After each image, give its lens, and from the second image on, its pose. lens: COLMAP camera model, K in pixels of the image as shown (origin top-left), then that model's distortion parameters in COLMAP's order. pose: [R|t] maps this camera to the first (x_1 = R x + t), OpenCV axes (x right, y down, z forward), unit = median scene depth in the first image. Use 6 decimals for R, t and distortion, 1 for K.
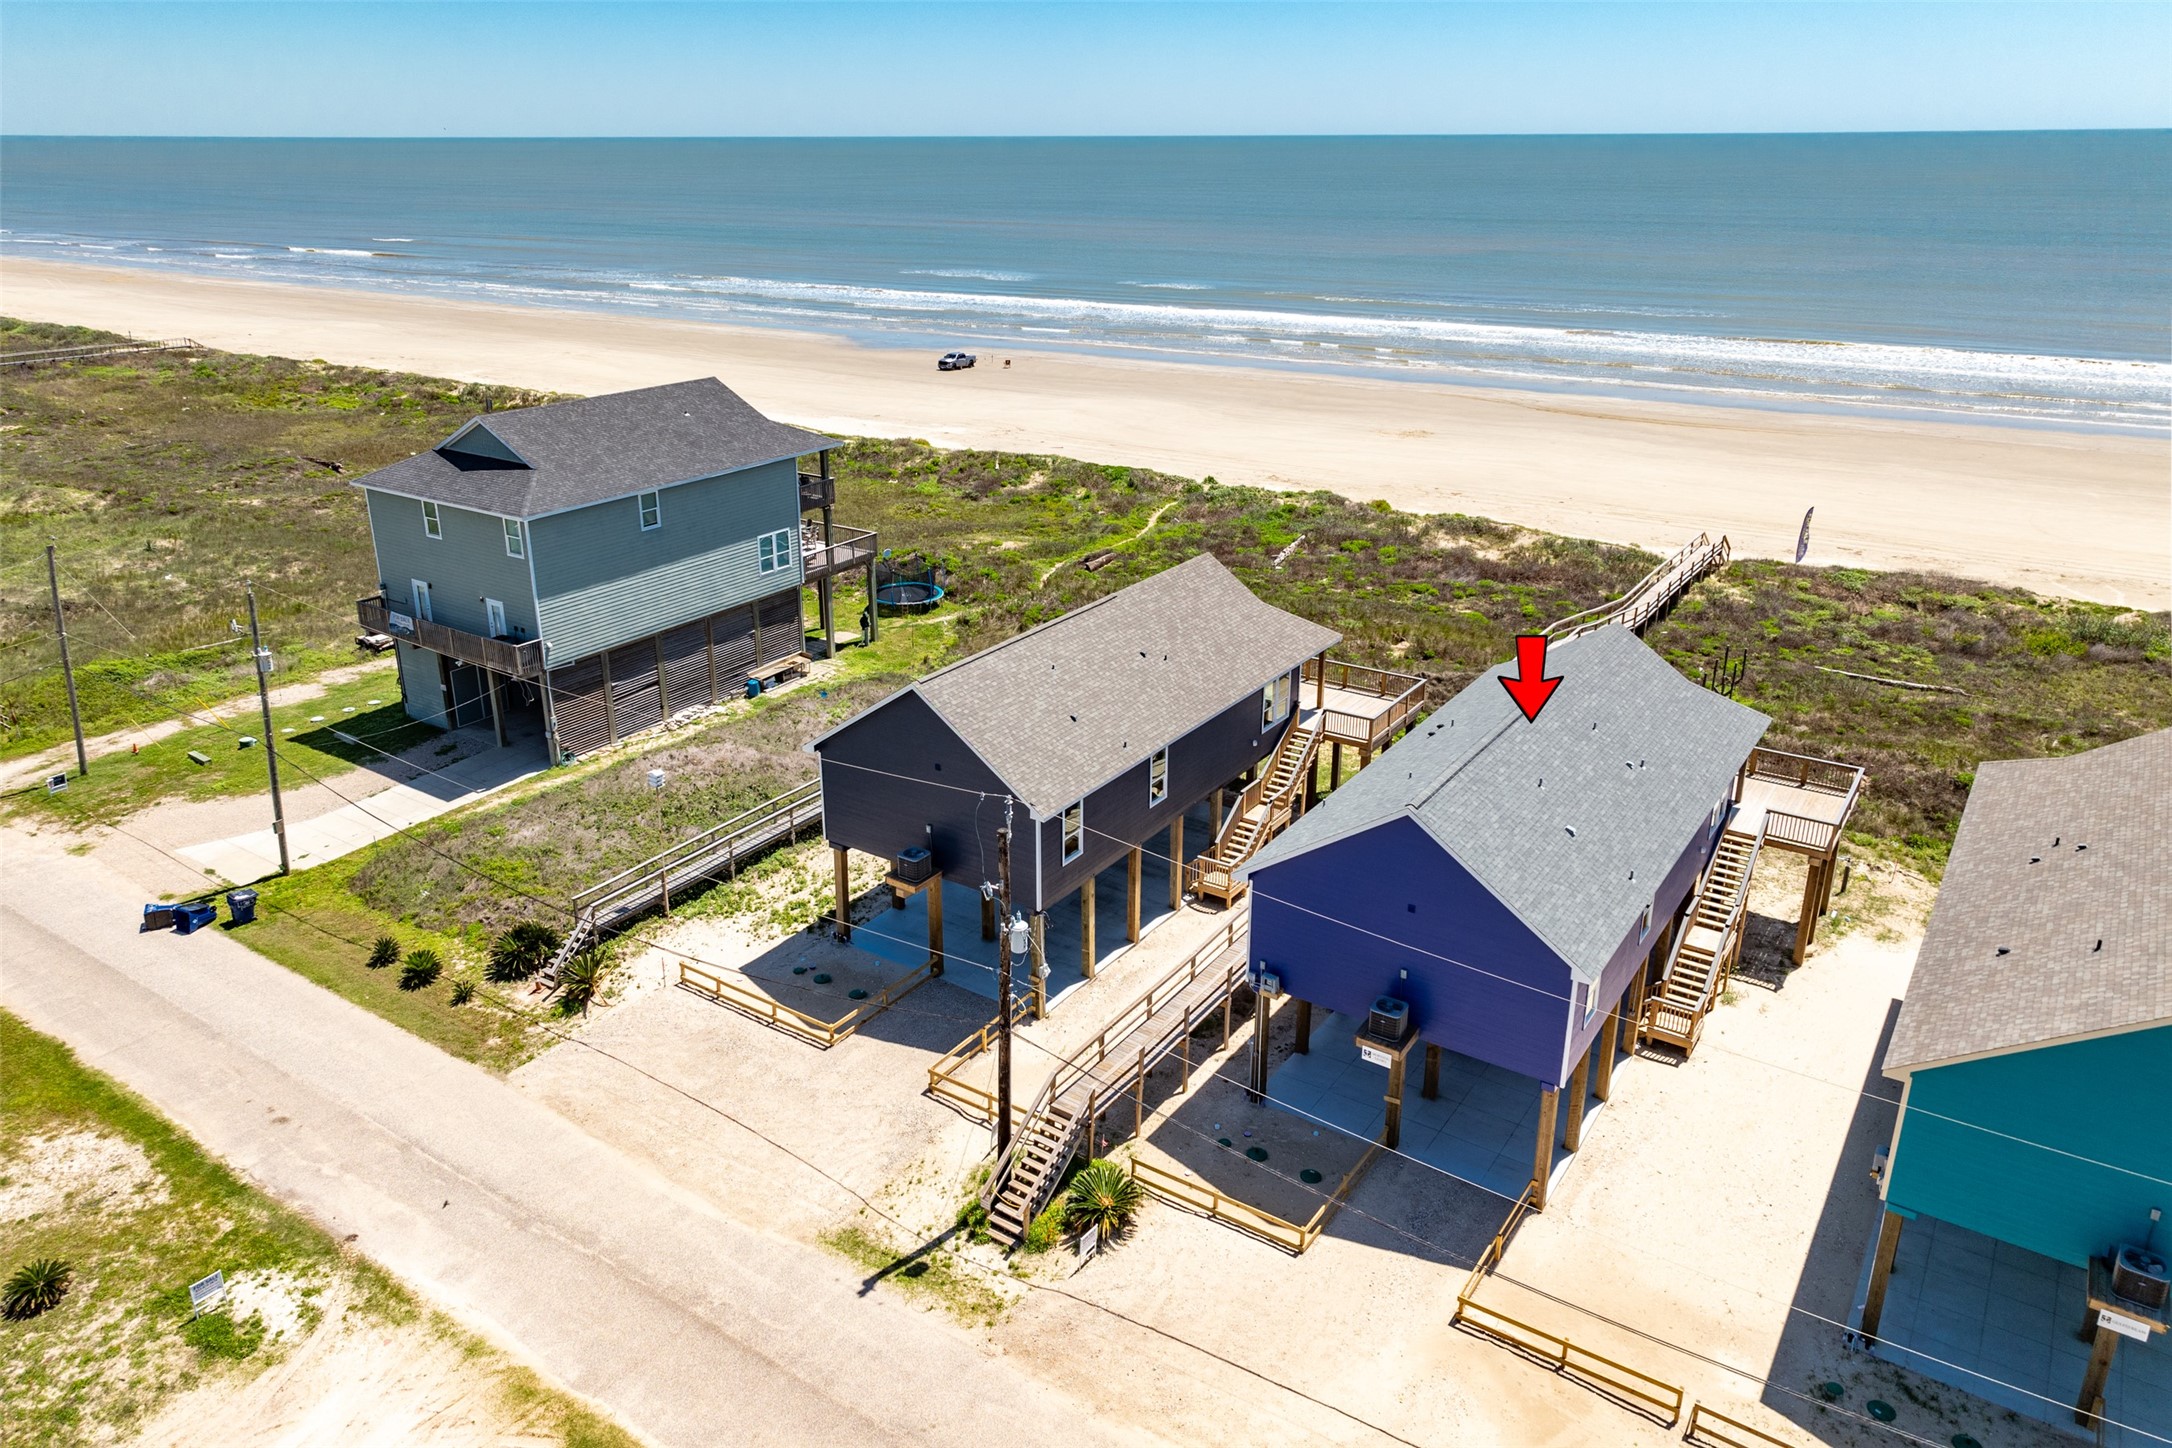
lens RADIAL K [[1508.6, 0, 1057.0], [0, 1508.6, 702.5], [0, 0, 1]] dist [0.001814, 0.014282]
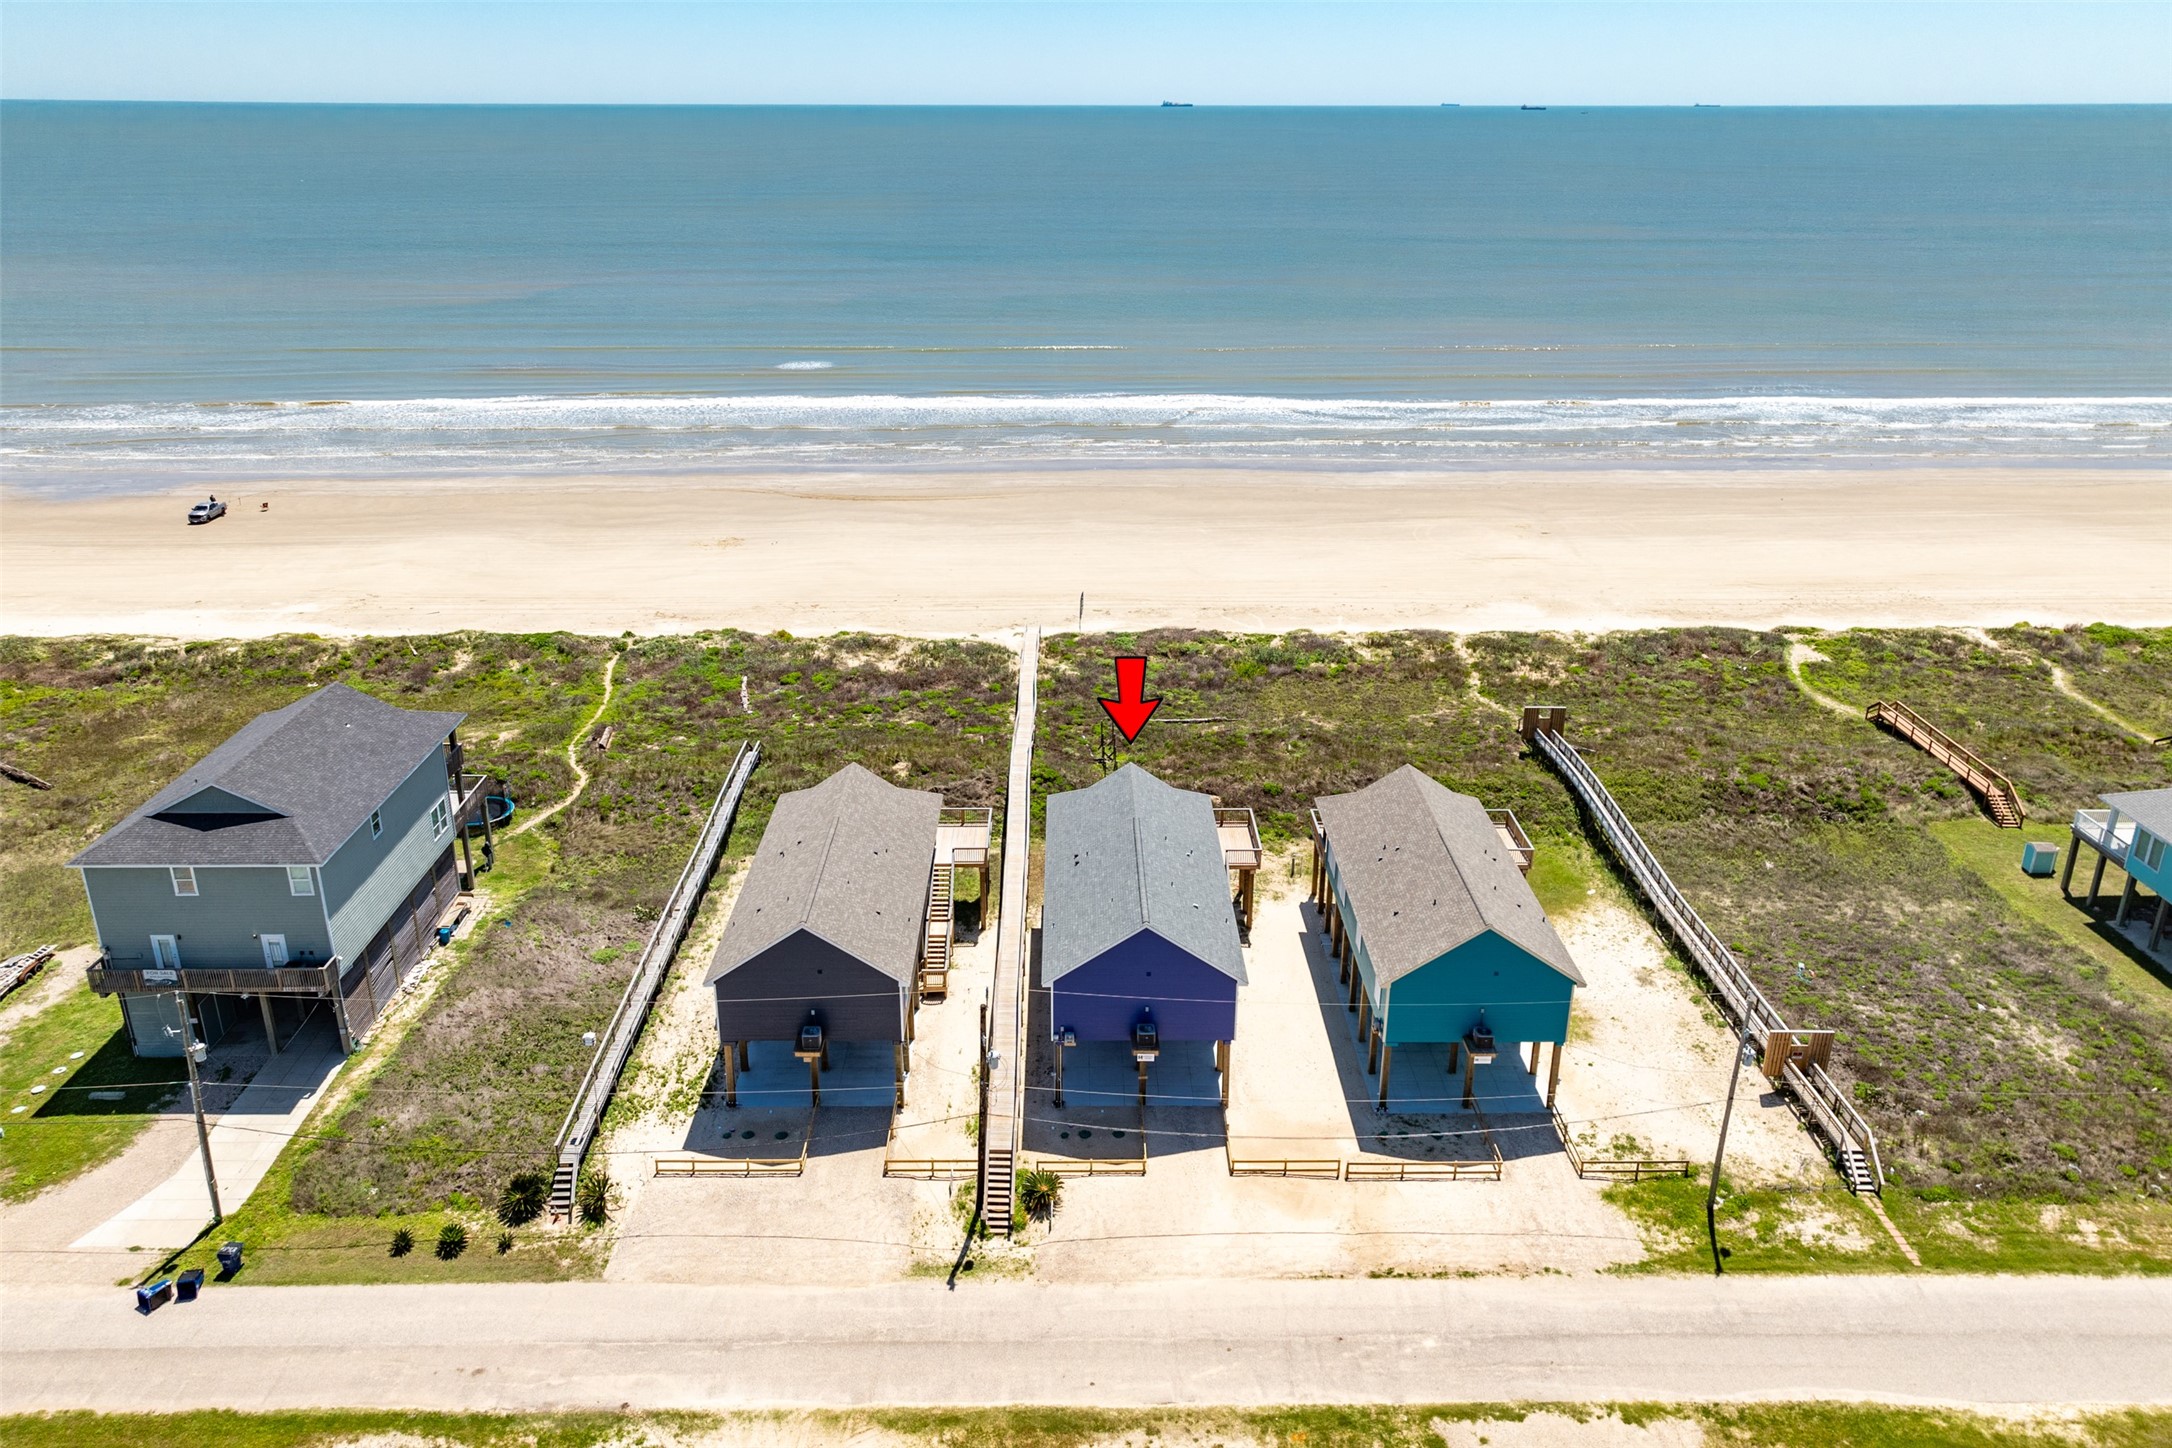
lens RADIAL K [[1508.6, 0, 1080.6], [0, 1508.6, 722.4], [0, 0, 1]] dist [0.001814, 0.014282]
pose [[0.815690, -0.215997, 0.536652, -0.473849], [0.198136, 0.975883, 0.091624, -0.219012], [-0.543500, 0.031593, 0.838814, -0.320572]]
